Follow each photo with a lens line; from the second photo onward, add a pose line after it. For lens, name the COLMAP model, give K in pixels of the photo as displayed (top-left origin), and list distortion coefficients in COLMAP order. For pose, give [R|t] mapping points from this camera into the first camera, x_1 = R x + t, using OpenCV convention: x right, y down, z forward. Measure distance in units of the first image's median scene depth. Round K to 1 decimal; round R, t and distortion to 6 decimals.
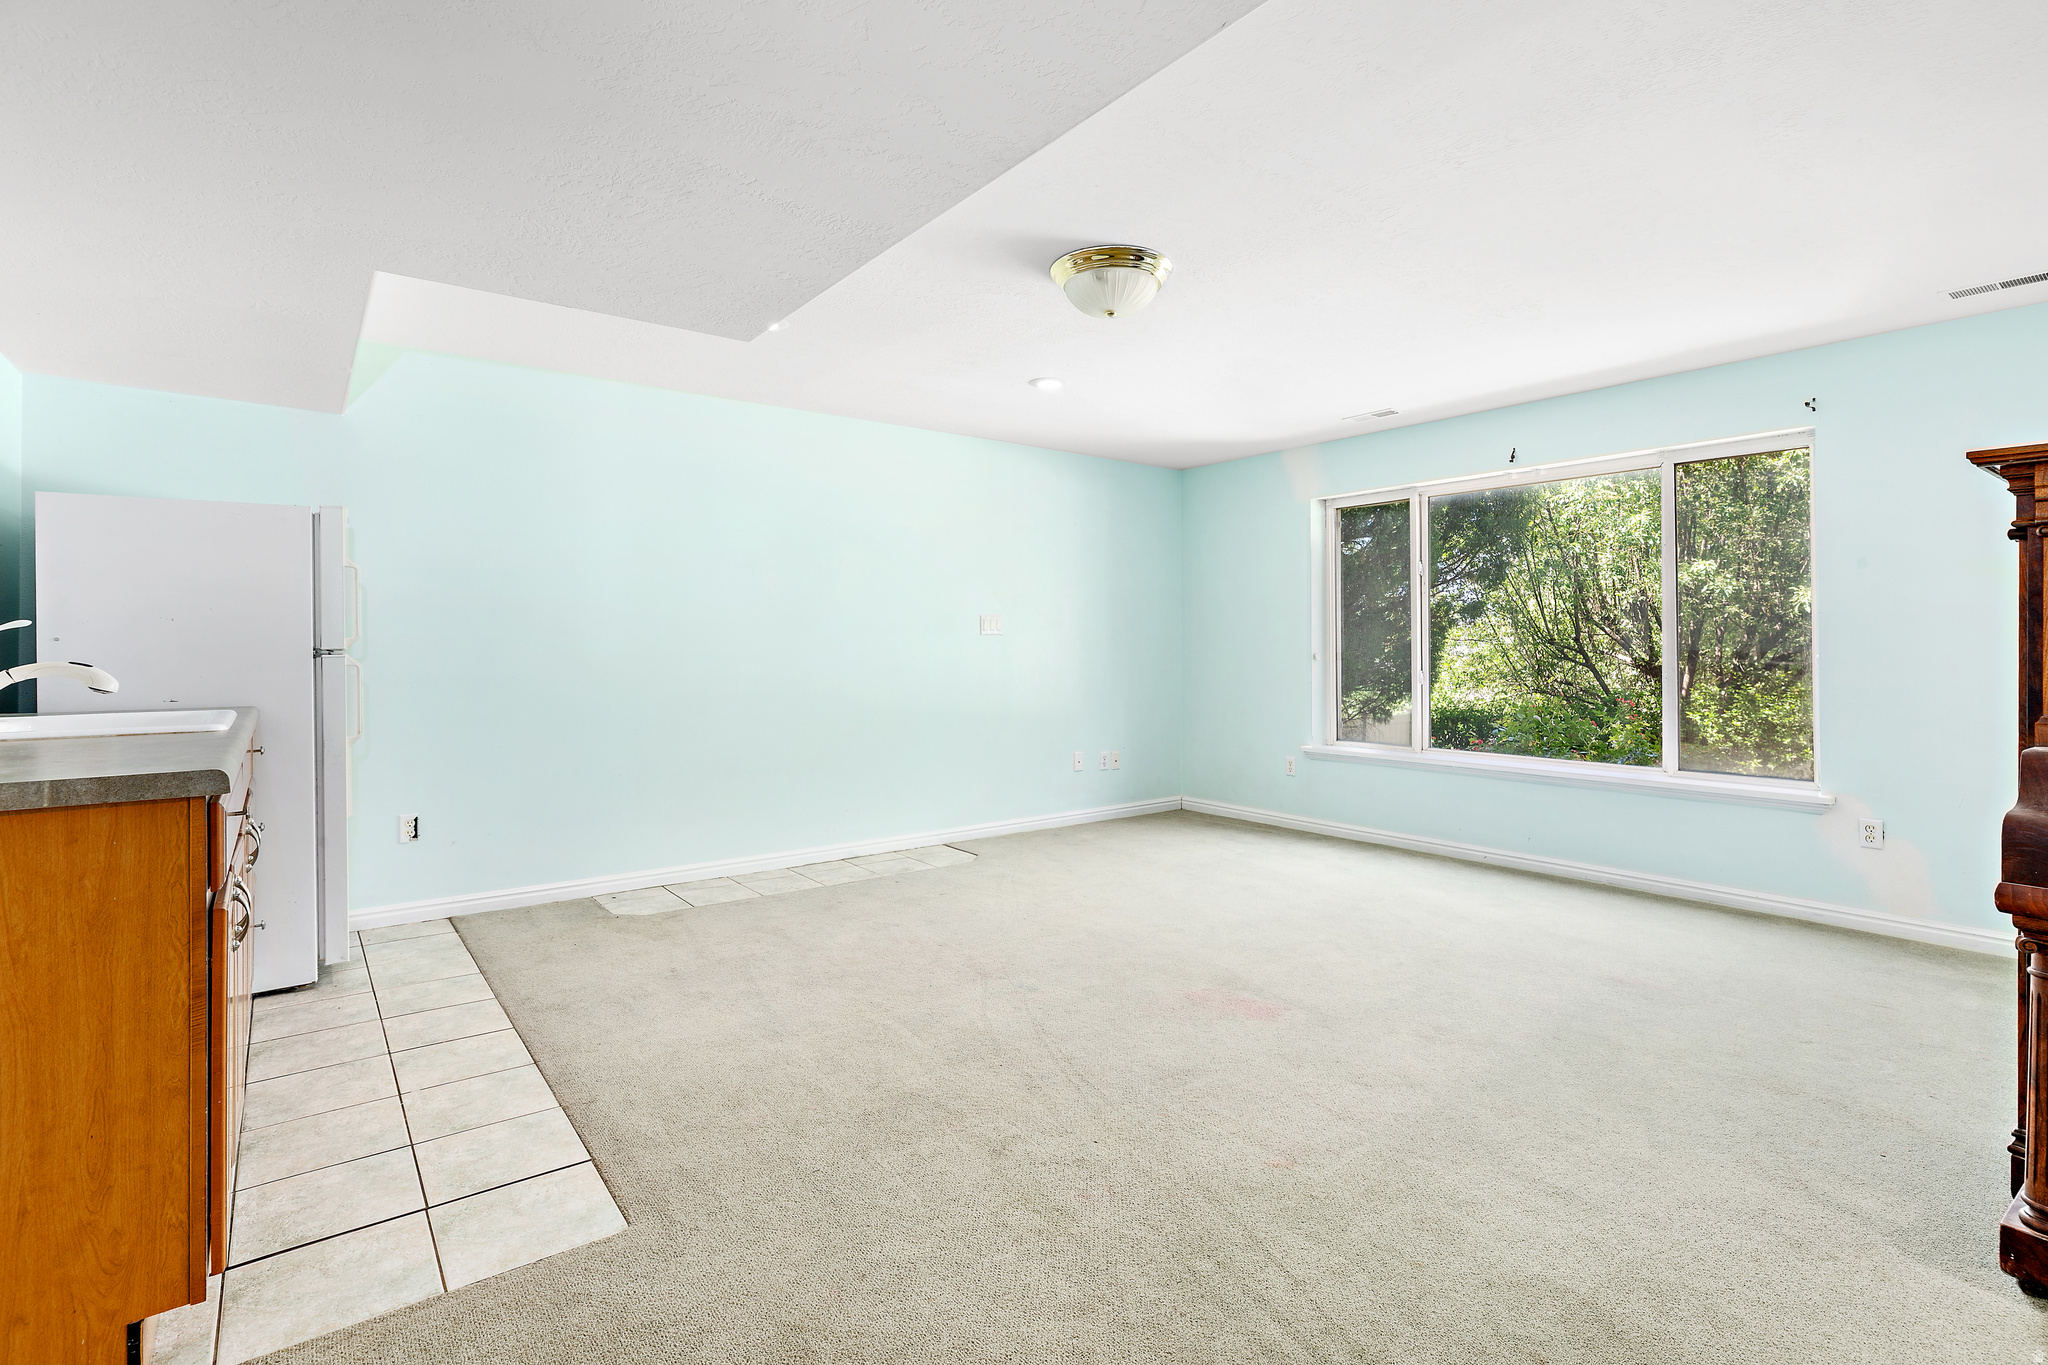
lens RADIAL K [[964.8, 0, 1023.6], [0, 964.8, 685.4], [0, 0, 1]] dist [-0.002915, 0.001242]
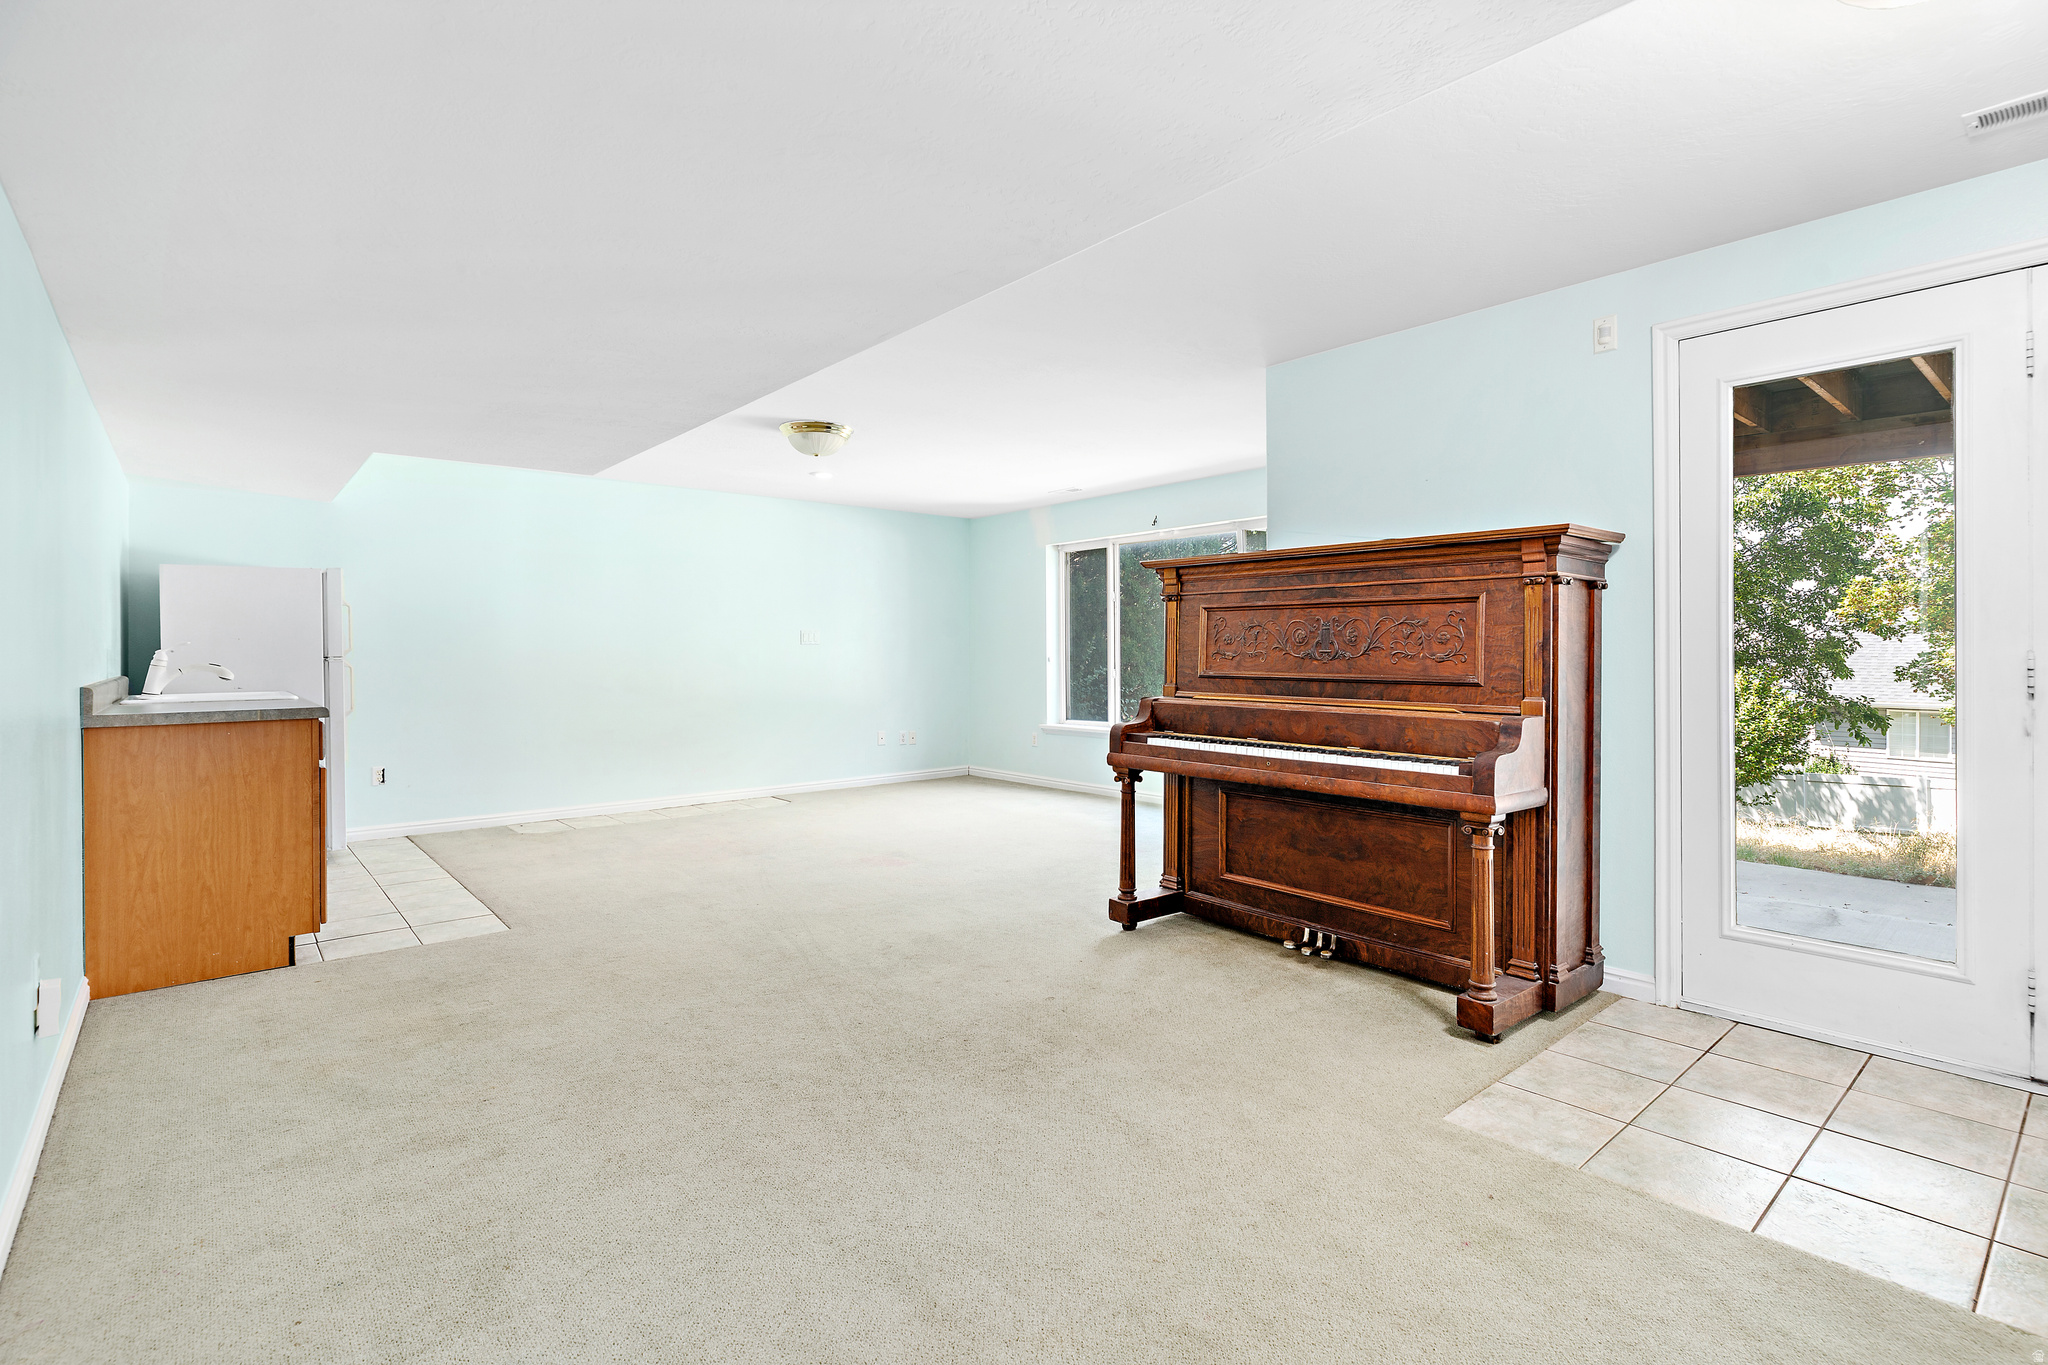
lens RADIAL K [[964.8, 0, 1032.5], [0, 964.8, 680.4], [0, 0, 1]] dist [-0.002915, 0.001242]
pose [[0.998131, -0.006138, 0.060796, 0.369257], [0.006825, 0.999915, -0.011098, 0.029294], [-0.060723, 0.011492, 0.998088, -0.718793]]
